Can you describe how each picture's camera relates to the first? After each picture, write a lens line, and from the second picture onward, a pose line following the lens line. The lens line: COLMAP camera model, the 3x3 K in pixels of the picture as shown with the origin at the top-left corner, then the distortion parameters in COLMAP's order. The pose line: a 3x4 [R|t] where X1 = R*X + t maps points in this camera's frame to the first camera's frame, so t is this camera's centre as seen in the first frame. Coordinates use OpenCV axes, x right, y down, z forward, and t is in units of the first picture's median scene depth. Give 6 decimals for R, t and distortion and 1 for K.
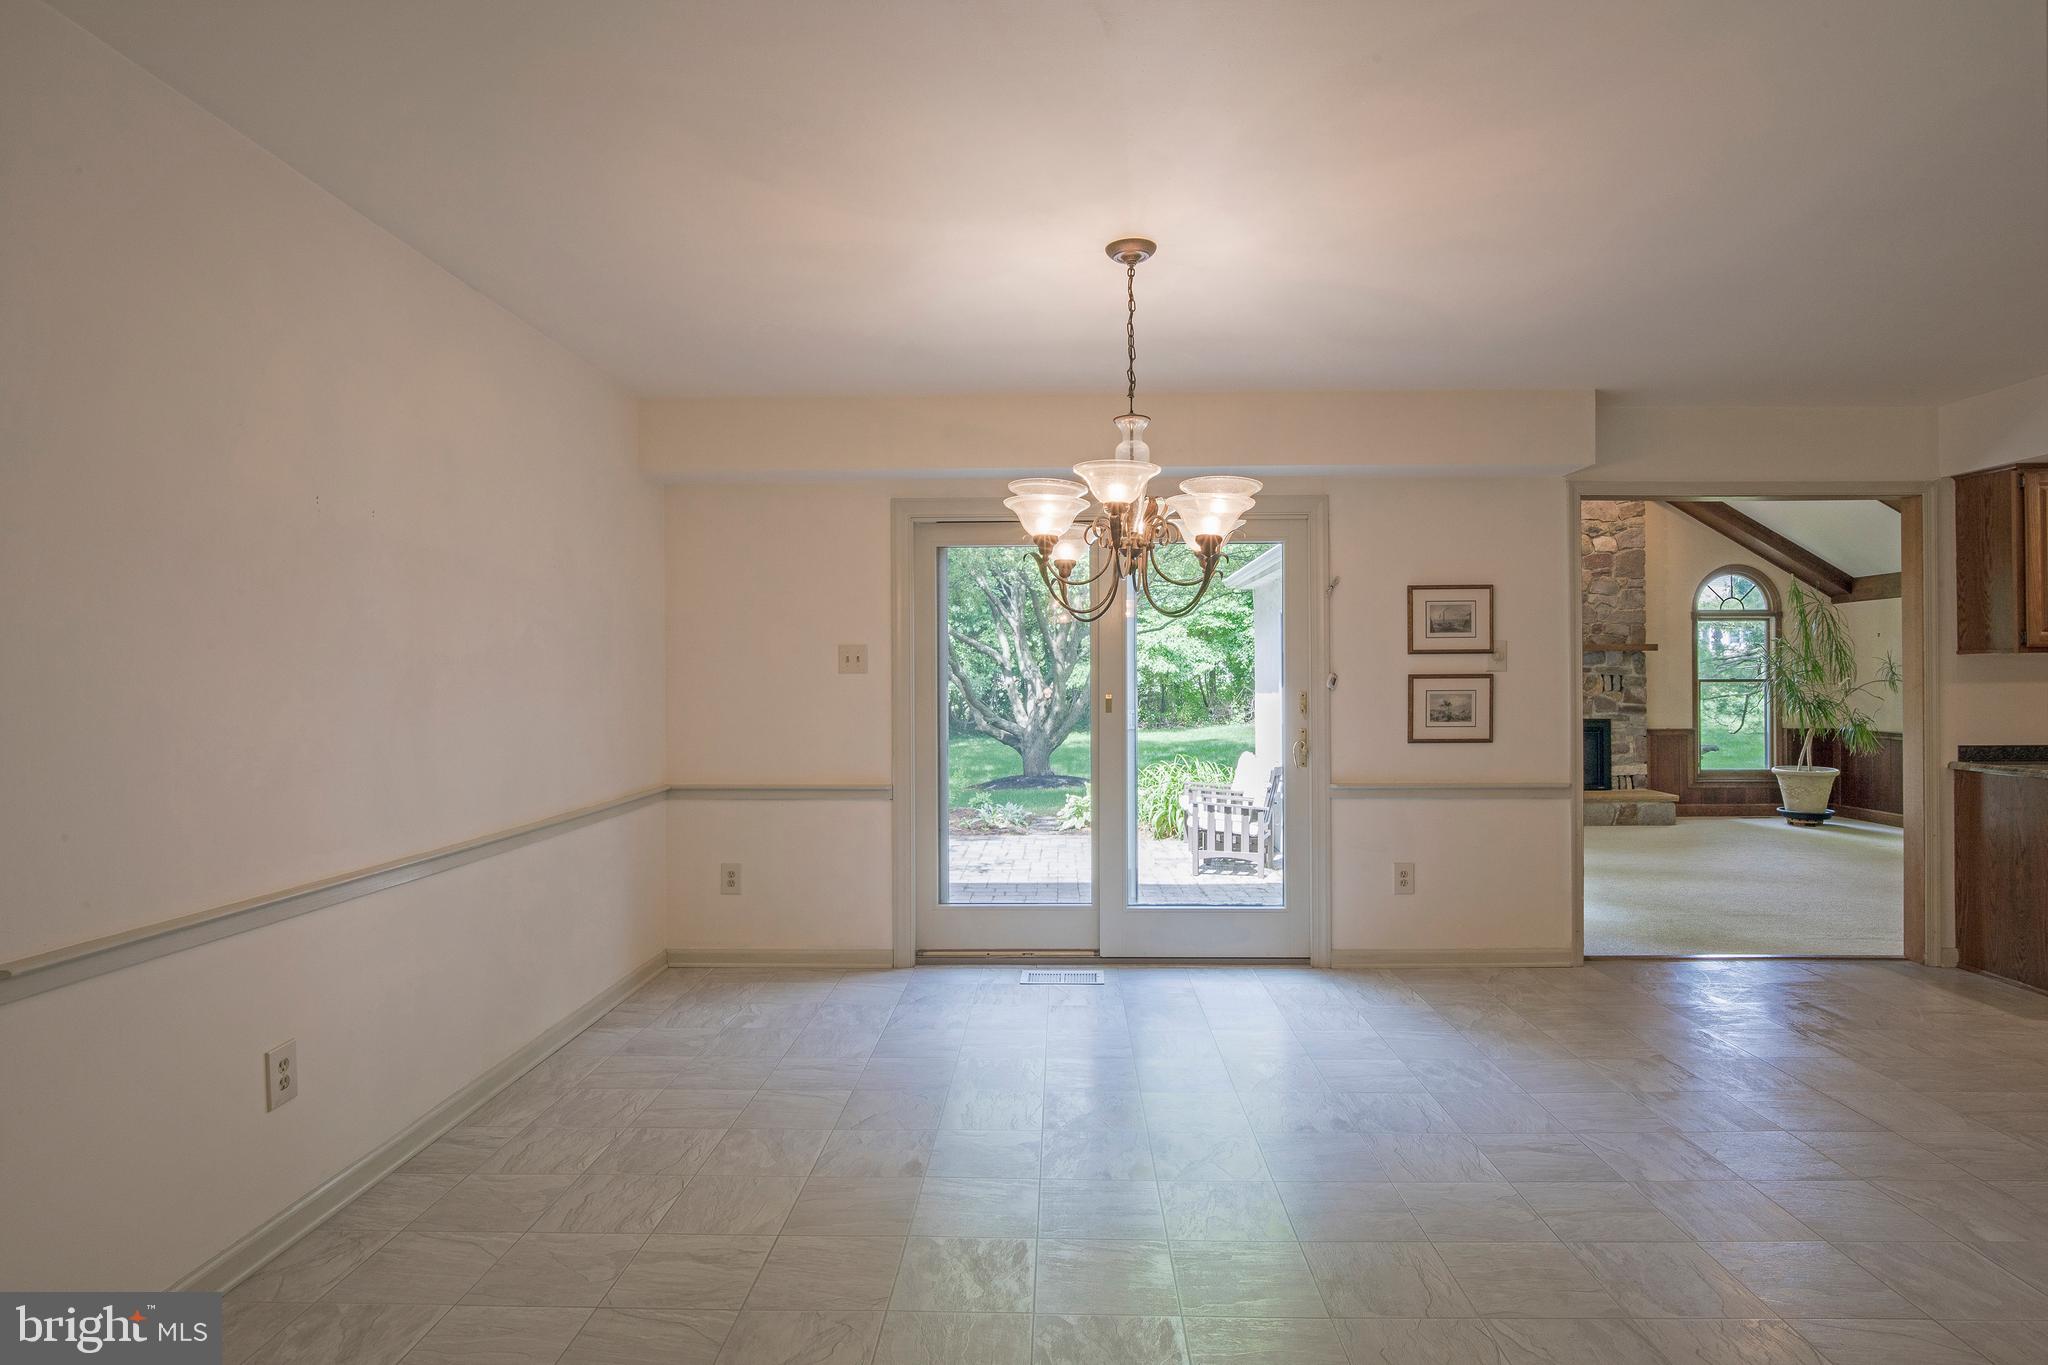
lens RADIAL K [[1080.3, 0, 1036.0], [0, 1080.3, 670.9], [0, 0, 1]] dist [-0.025885, 0.006070]
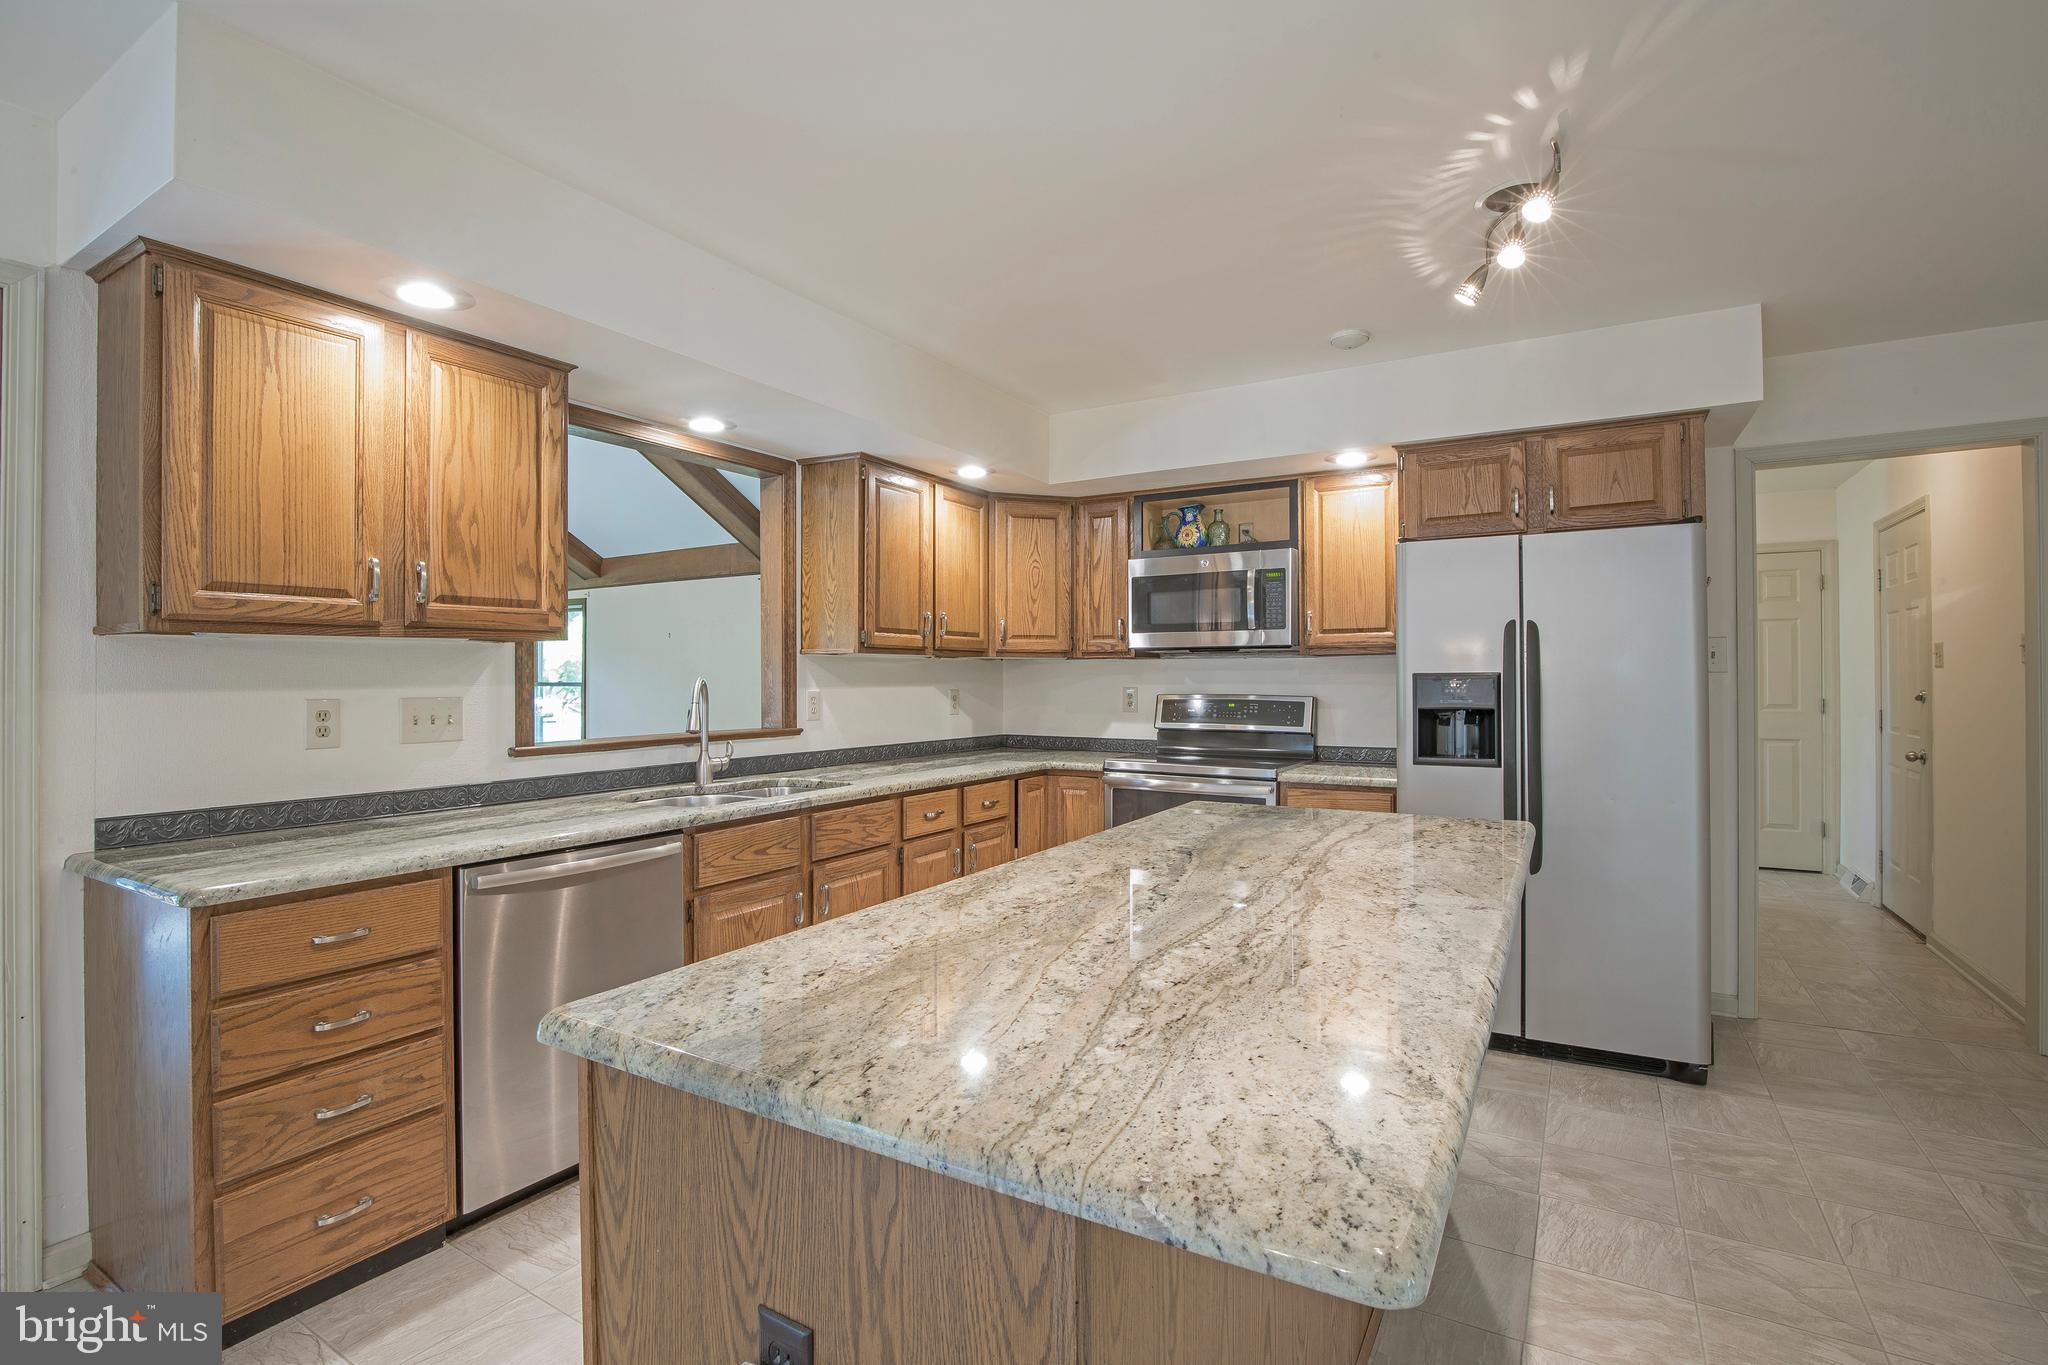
lens RADIAL K [[942.1, 0, 1021.1], [0, 942.1, 676.5], [0, 0, 1]] dist [-0.030929, 0.007294]
pose [[0.496888, 0.004170, 0.867805, 0.701861], [-0.005029, 0.999986, -0.001926, 0.002631], [-0.867800, -0.003407, 0.496902, 0.410610]]
